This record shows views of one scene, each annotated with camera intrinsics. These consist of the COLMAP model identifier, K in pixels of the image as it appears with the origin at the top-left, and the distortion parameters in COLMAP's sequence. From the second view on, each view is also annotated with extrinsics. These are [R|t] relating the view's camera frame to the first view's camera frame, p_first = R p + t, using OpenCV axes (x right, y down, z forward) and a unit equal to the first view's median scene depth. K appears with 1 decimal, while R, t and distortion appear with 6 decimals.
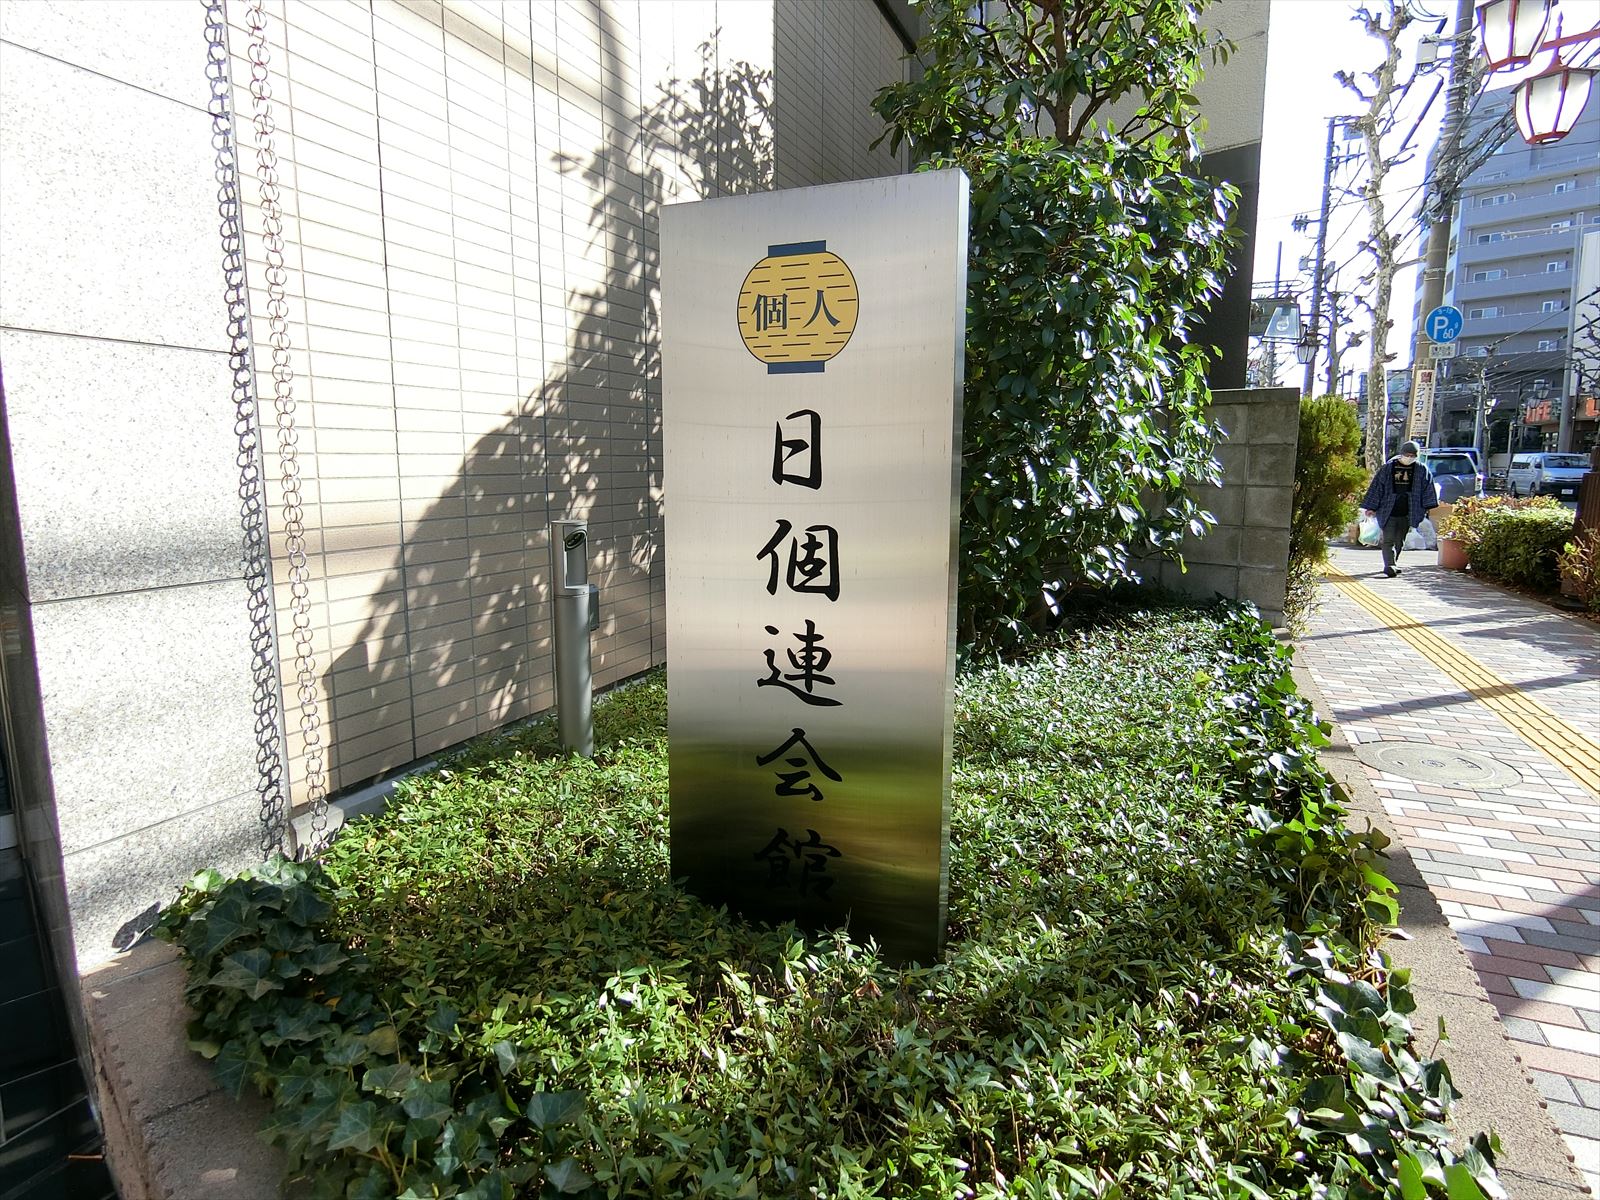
lens RADIAL K [[892.7, 0, 800.0], [0, 892.7, 599.3], [0, 0, 1]] dist [-0.014565, -0.001462]
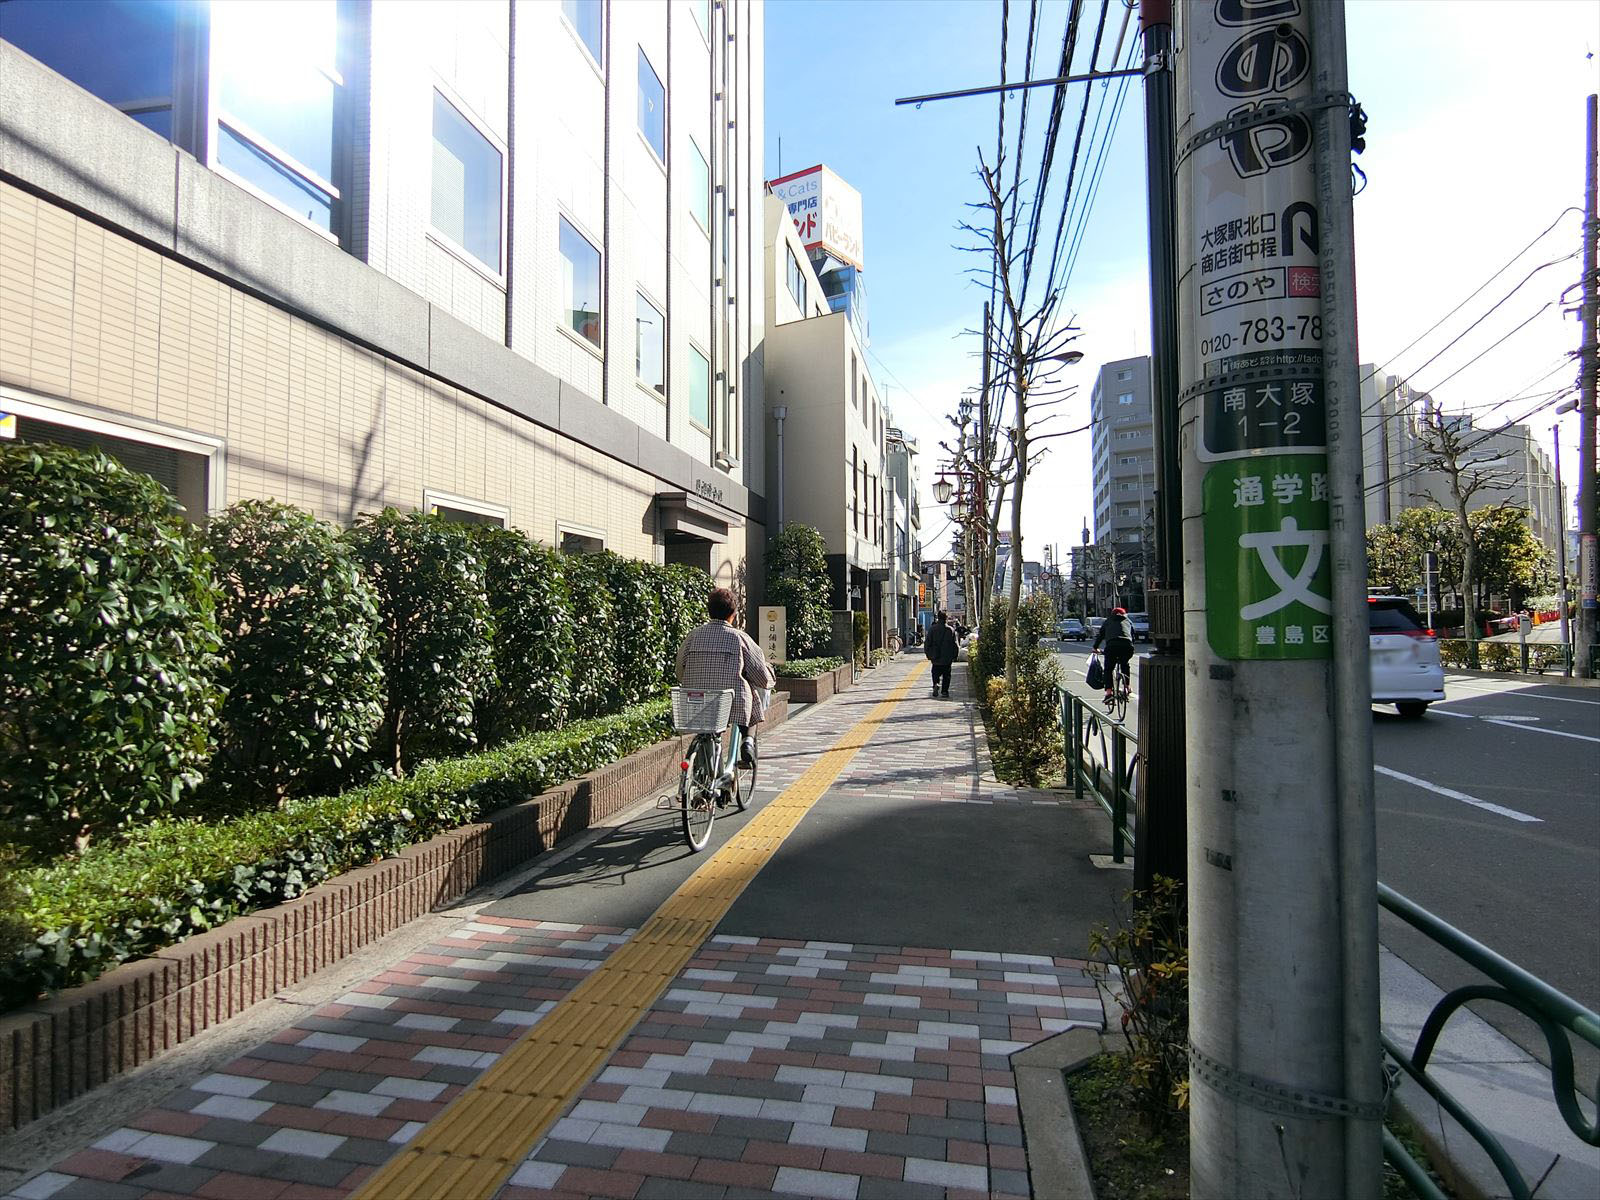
lens RADIAL K [[892.7, 0, 795.6], [0, 892.7, 595.1], [0, 0, 1]] dist [-0.014565, -0.001462]
pose [[0.976153, -0.001408, 0.217080, -1.221306], [0.040627, 0.983496, -0.176311, 0.807395], [-0.213250, 0.180926, 0.960099, -5.645236]]
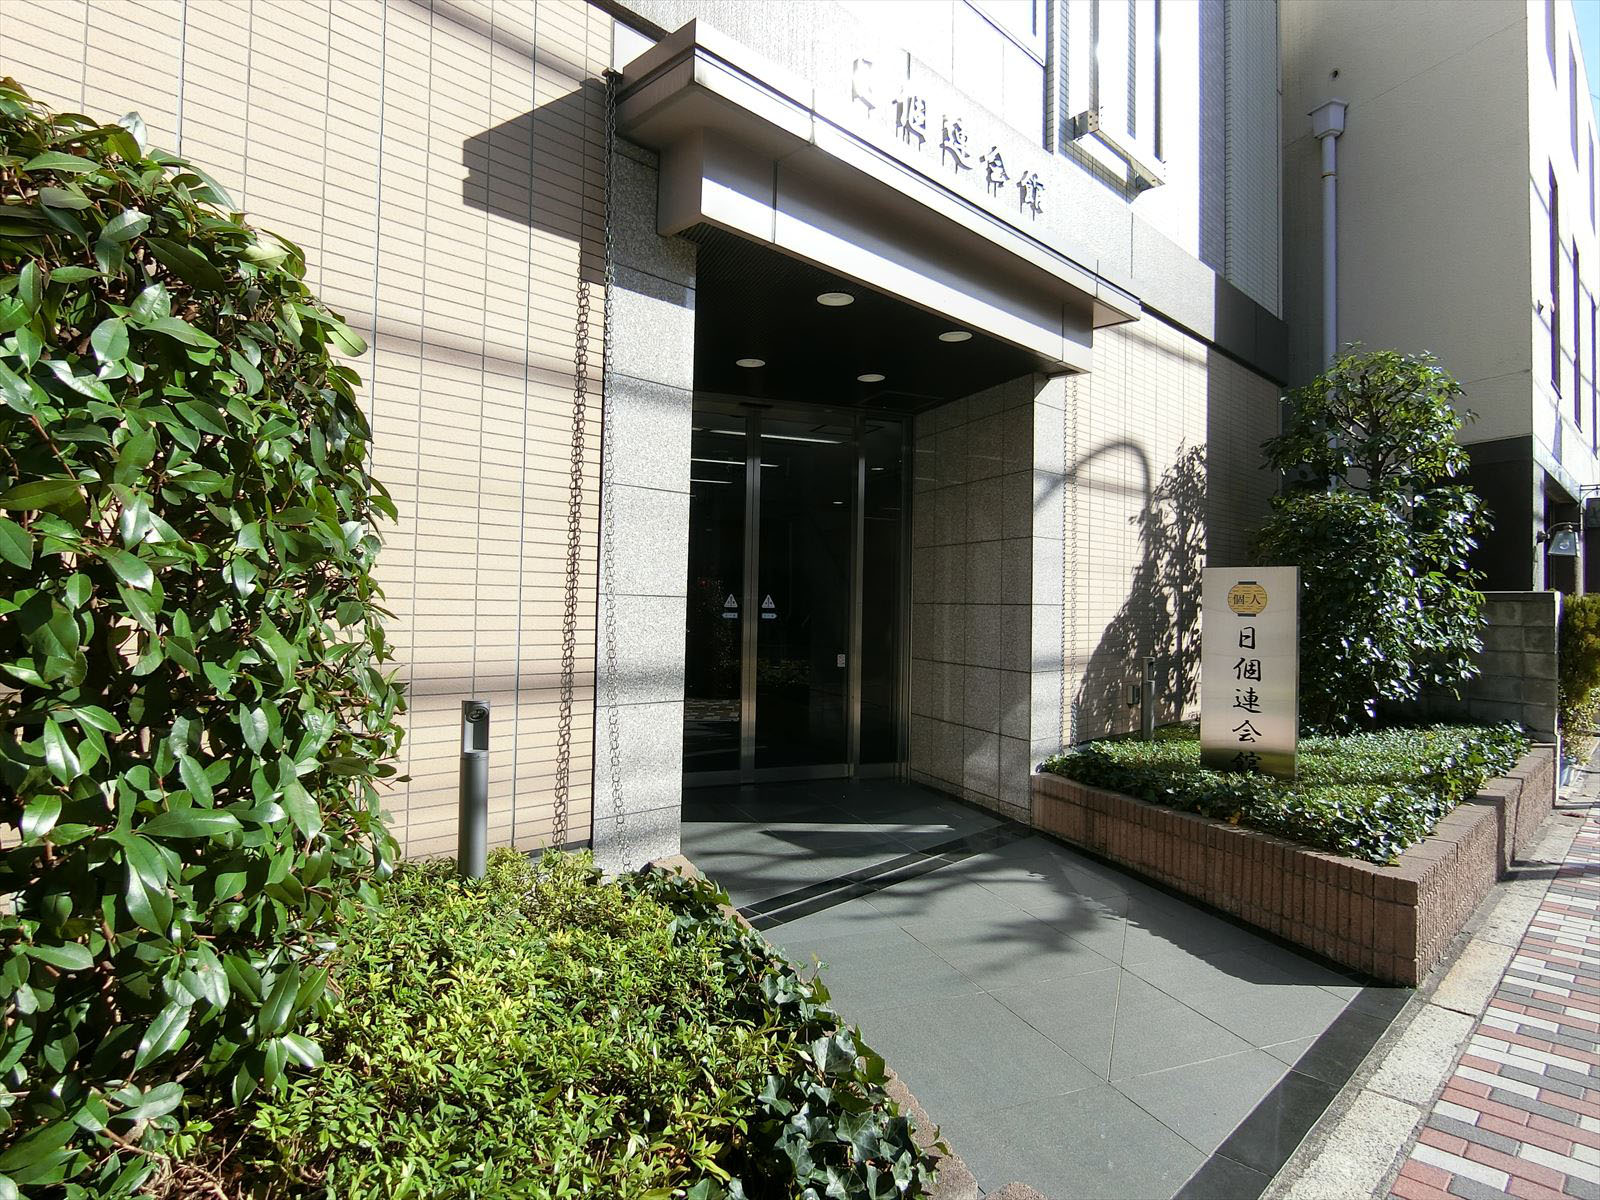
lens RADIAL K [[892.7, 0, 795.9], [0, 892.7, 594.8], [0, 0, 1]] dist [-0.014565, -0.001462]
pose [[0.926425, 0.006331, -0.376425, -0.180965], [-0.070396, 0.985137, -0.156684, 0.183809], [0.369838, 0.171655, 0.913101, -1.567798]]
